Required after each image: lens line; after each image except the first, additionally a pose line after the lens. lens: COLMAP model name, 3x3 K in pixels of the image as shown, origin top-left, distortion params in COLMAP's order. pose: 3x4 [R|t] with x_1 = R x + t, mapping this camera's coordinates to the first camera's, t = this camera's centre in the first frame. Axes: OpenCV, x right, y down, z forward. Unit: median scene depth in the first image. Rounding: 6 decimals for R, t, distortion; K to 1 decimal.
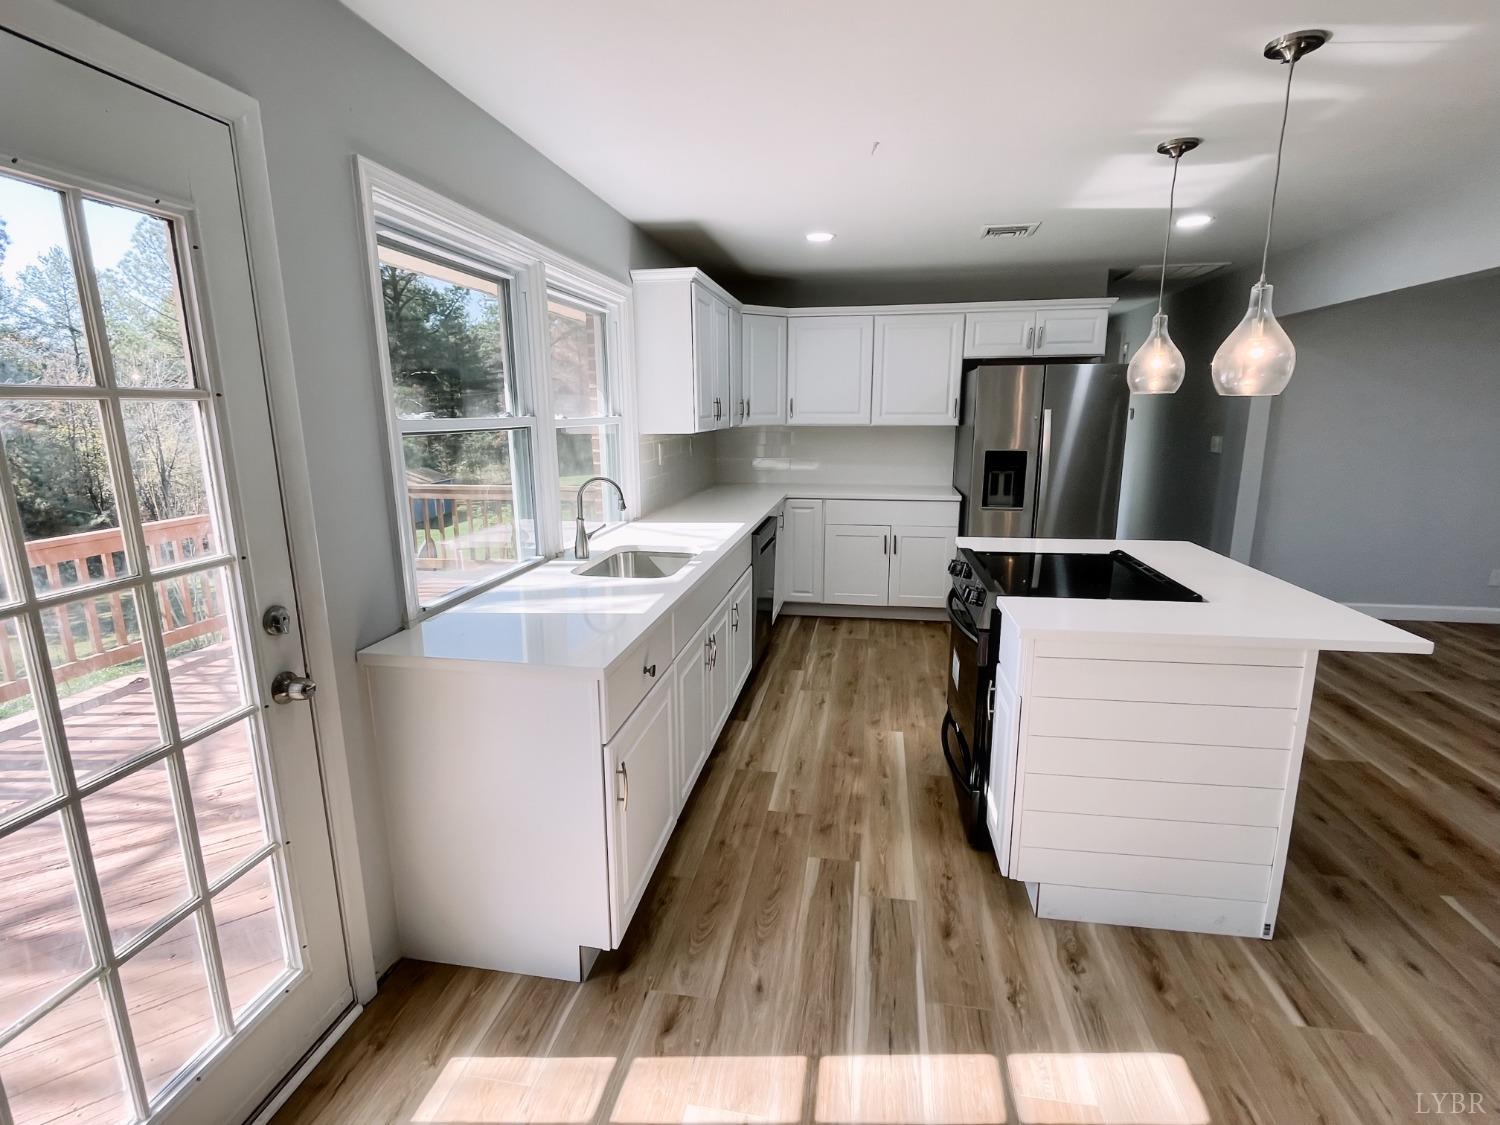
lens RADIAL K [[725.4, 0, 747.1], [0, 725.4, 562.7], [0, 0, 1]] dist [-0.001182, -0.000657]
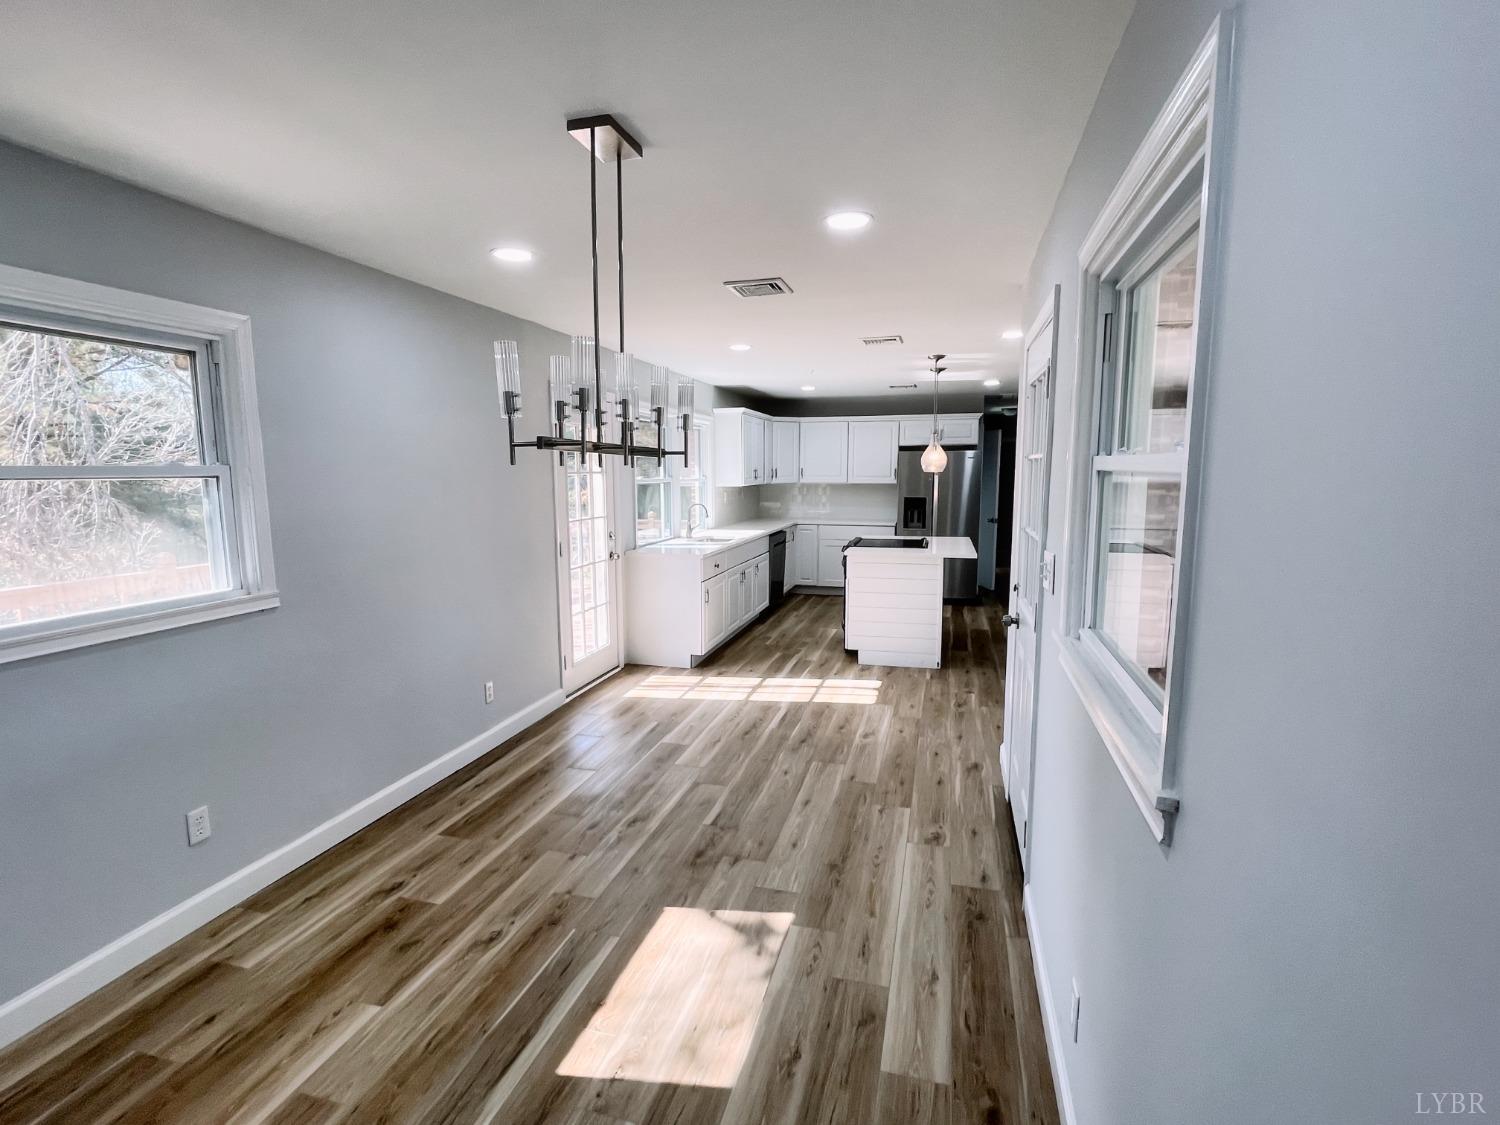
lens RADIAL K [[725.4, 0, 749.5], [0, 725.4, 567.0], [0, 0, 1]] dist [-0.001182, -0.000657]
pose [[0.995523, 0.016339, -0.093098, 0.139634], [-0.023254, 0.997011, -0.073678, 0.193192], [0.091616, 0.075513, 0.992927, -0.982488]]
